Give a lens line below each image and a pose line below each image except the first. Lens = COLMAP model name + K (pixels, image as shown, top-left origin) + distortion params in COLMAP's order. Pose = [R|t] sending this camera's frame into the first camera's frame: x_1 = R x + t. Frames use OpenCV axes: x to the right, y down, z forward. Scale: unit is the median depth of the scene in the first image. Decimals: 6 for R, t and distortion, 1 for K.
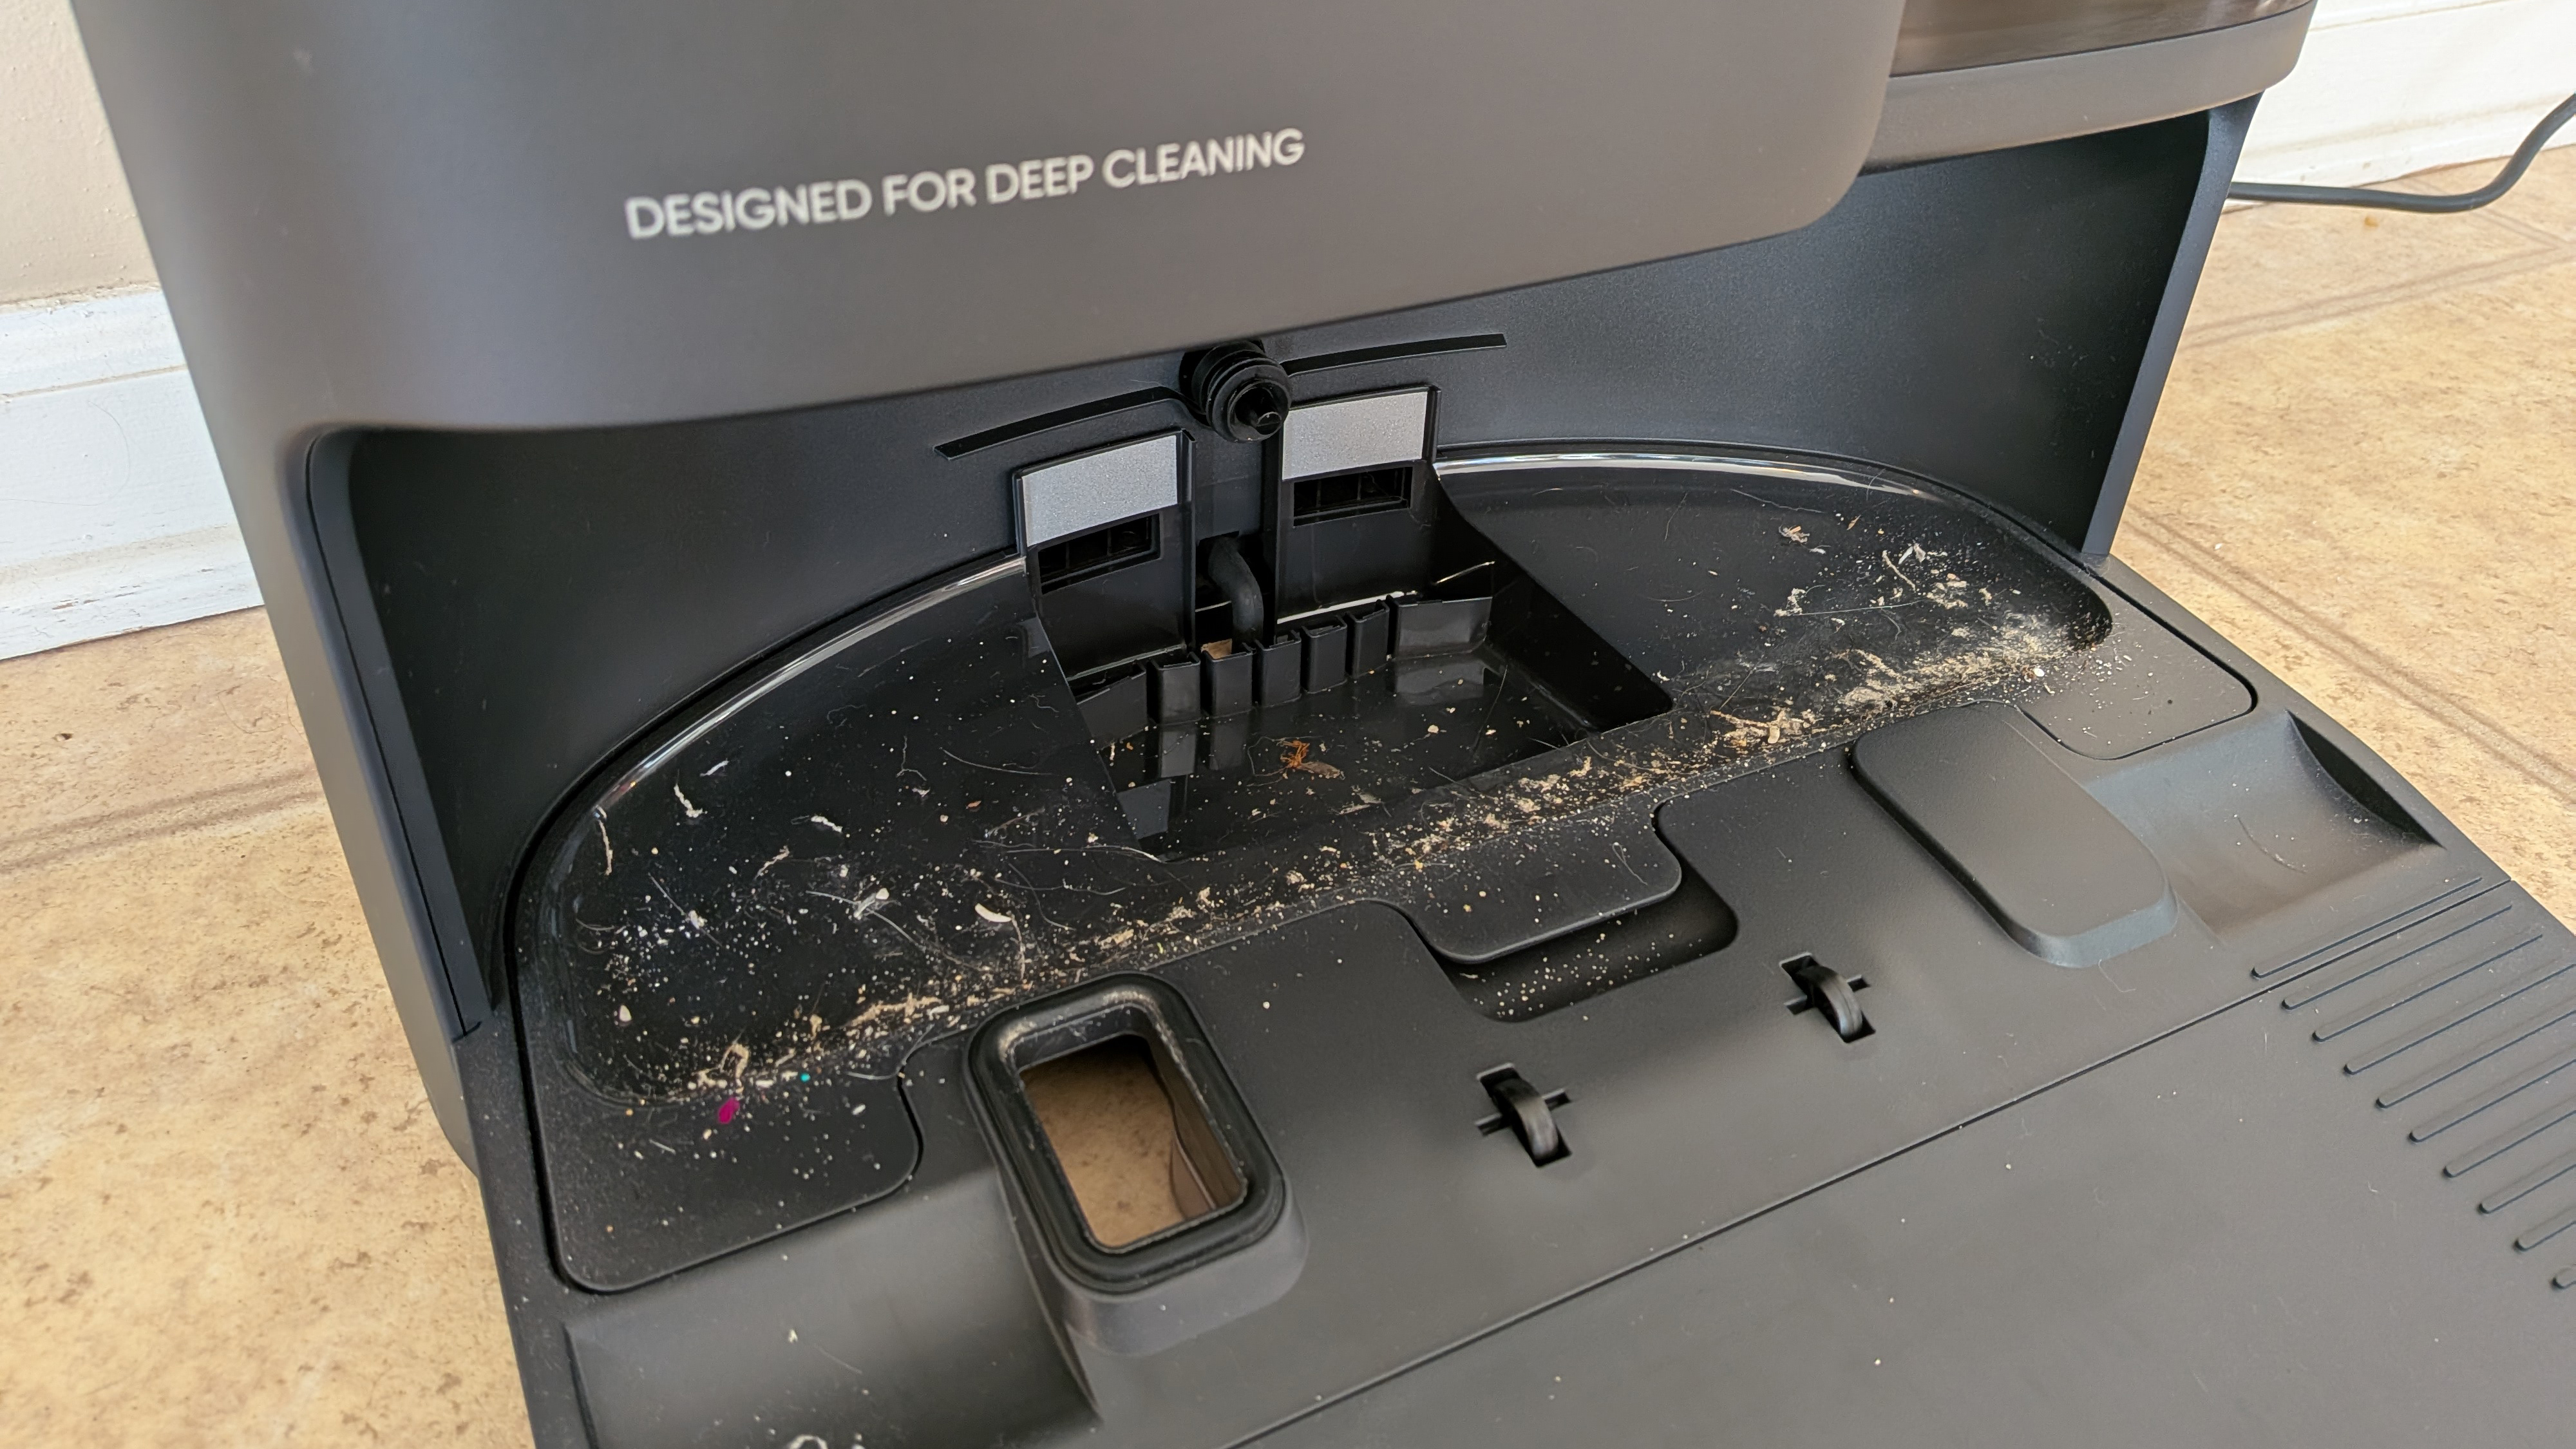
lens RADIAL K [[1954.7, 0, 1288.0], [0, 1954.7, 724.5], [0, 0, 1]] dist [0.079870, -0.157127]
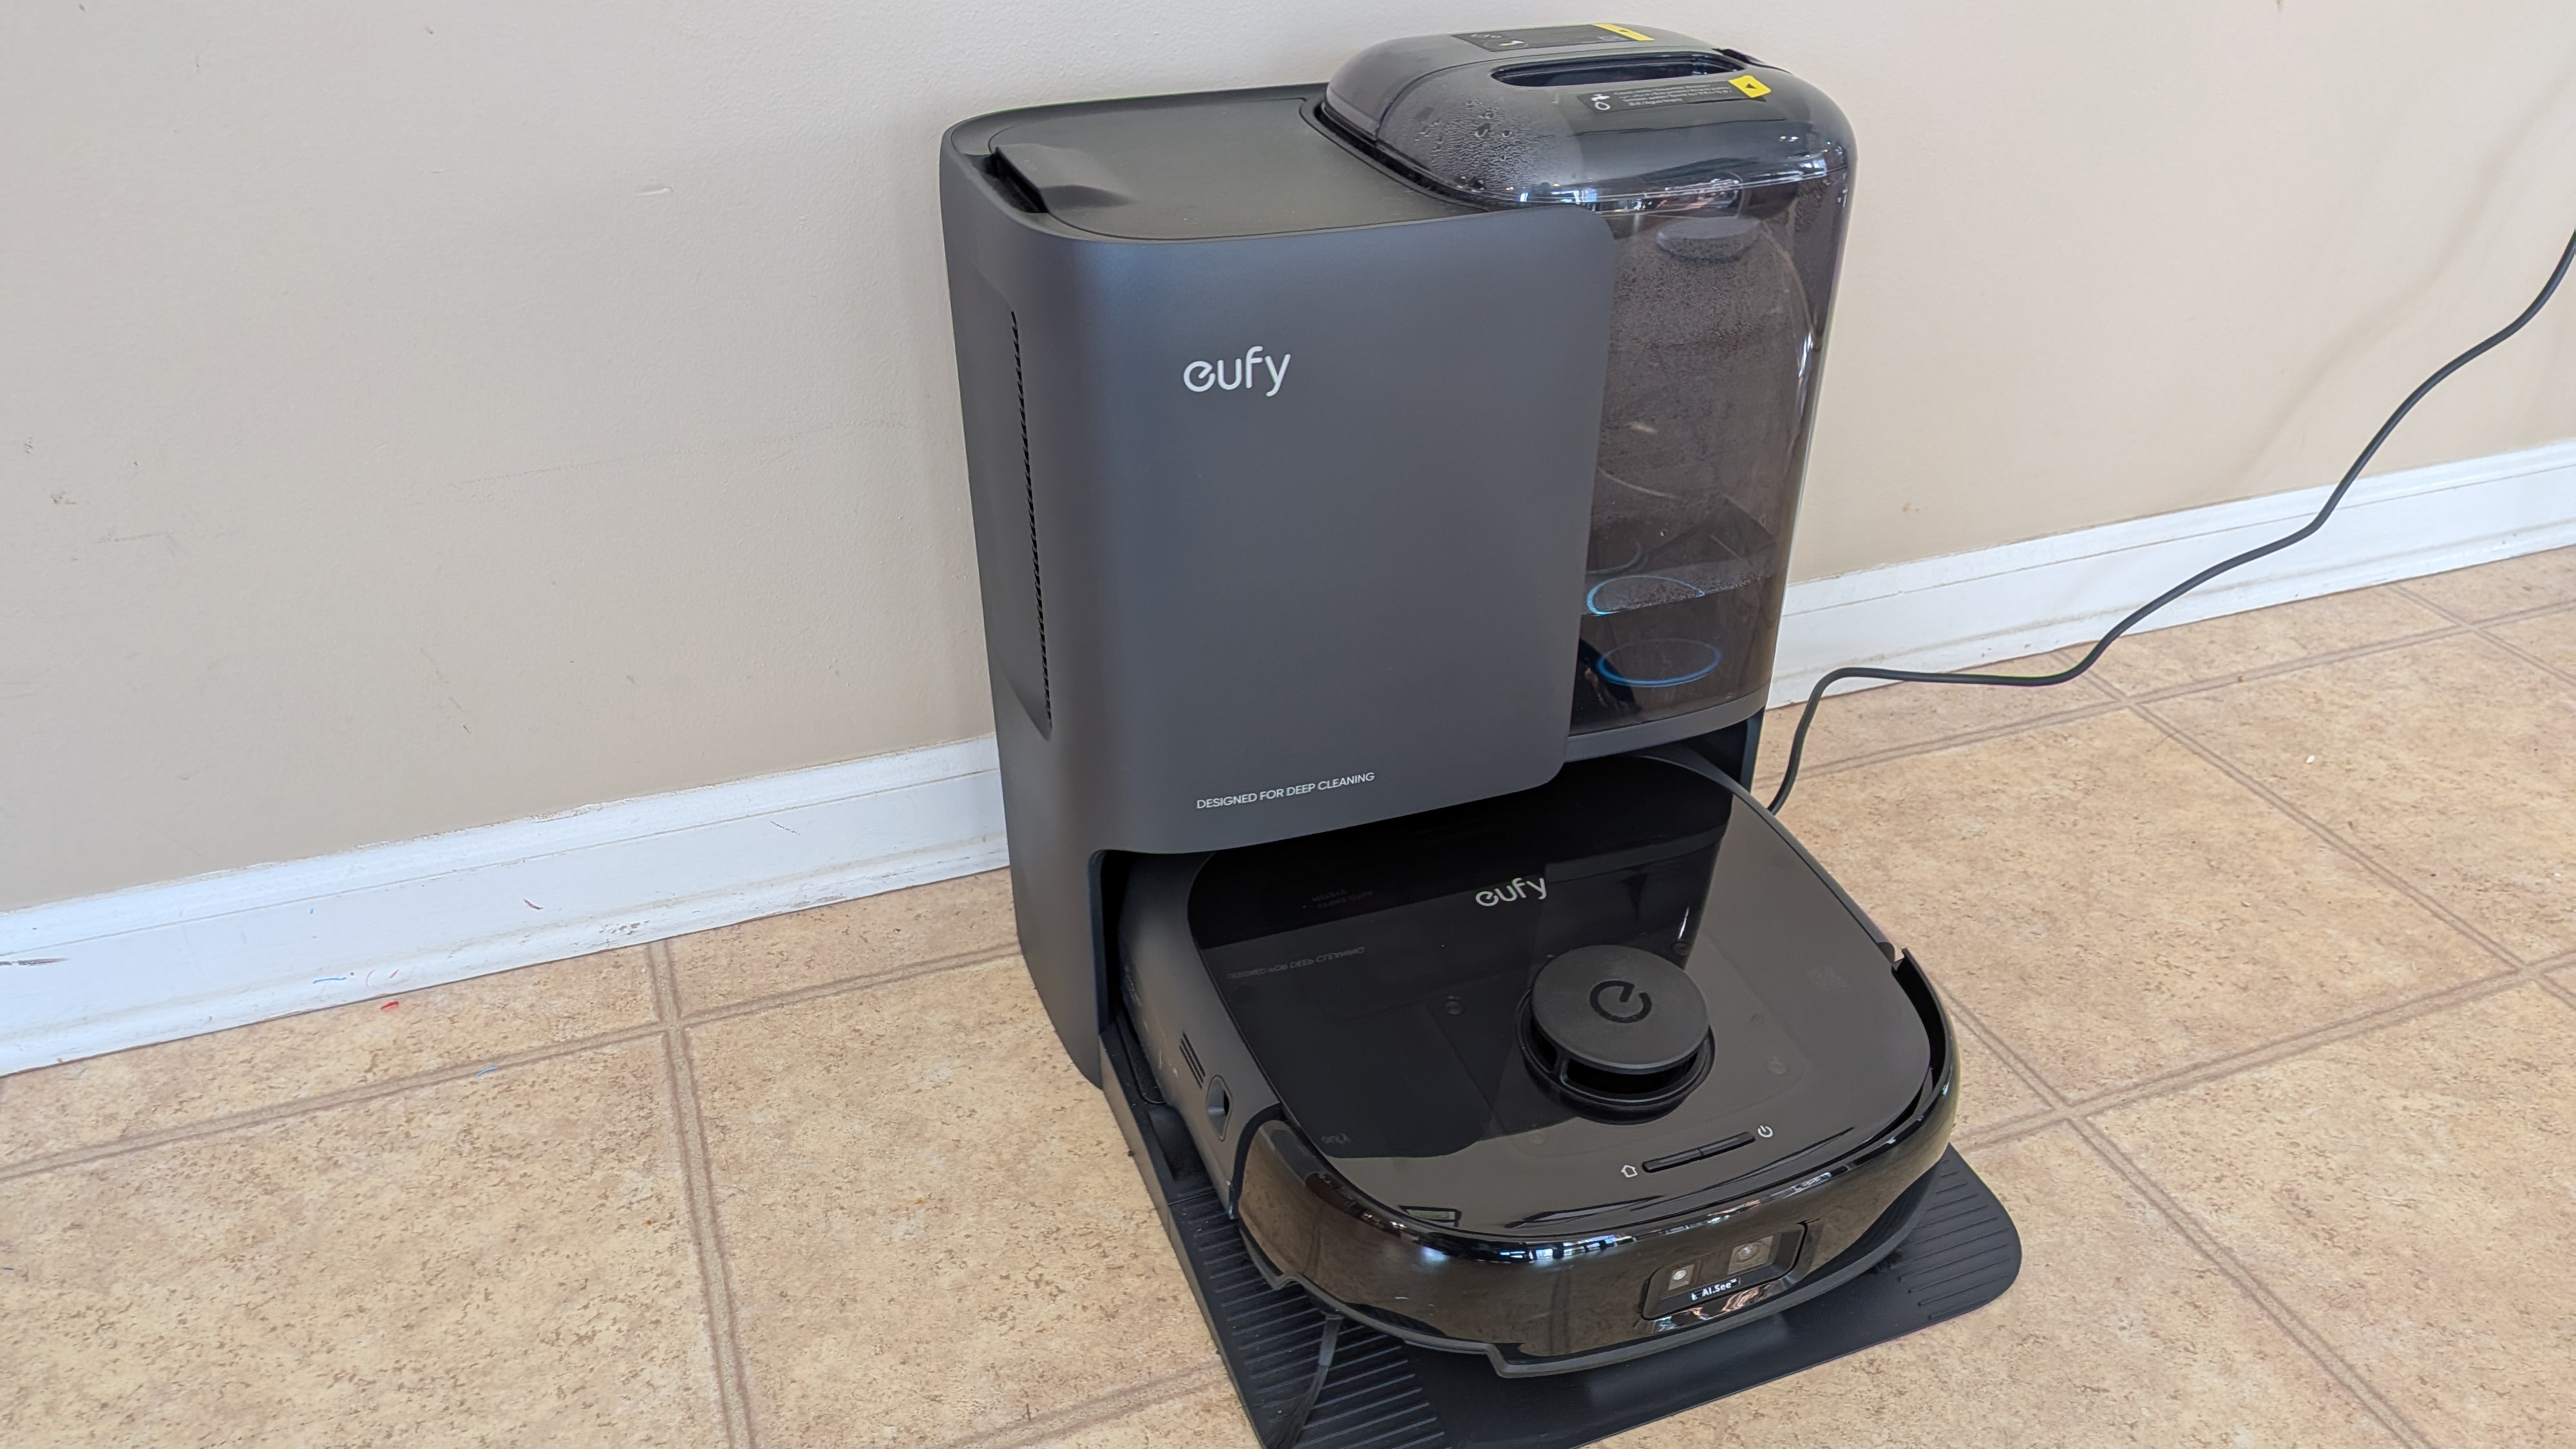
lens RADIAL K [[1954.7, 0, 1288.0], [0, 1954.7, 724.5], [0, 0, 1]] dist [0.079870, -0.157127]
pose [[0.994577, 0.021467, -0.101768, 0.137476], [-0.032549, 0.993561, -0.108522, 0.000975], [0.098783, 0.111245, 0.988871, -1.644849]]
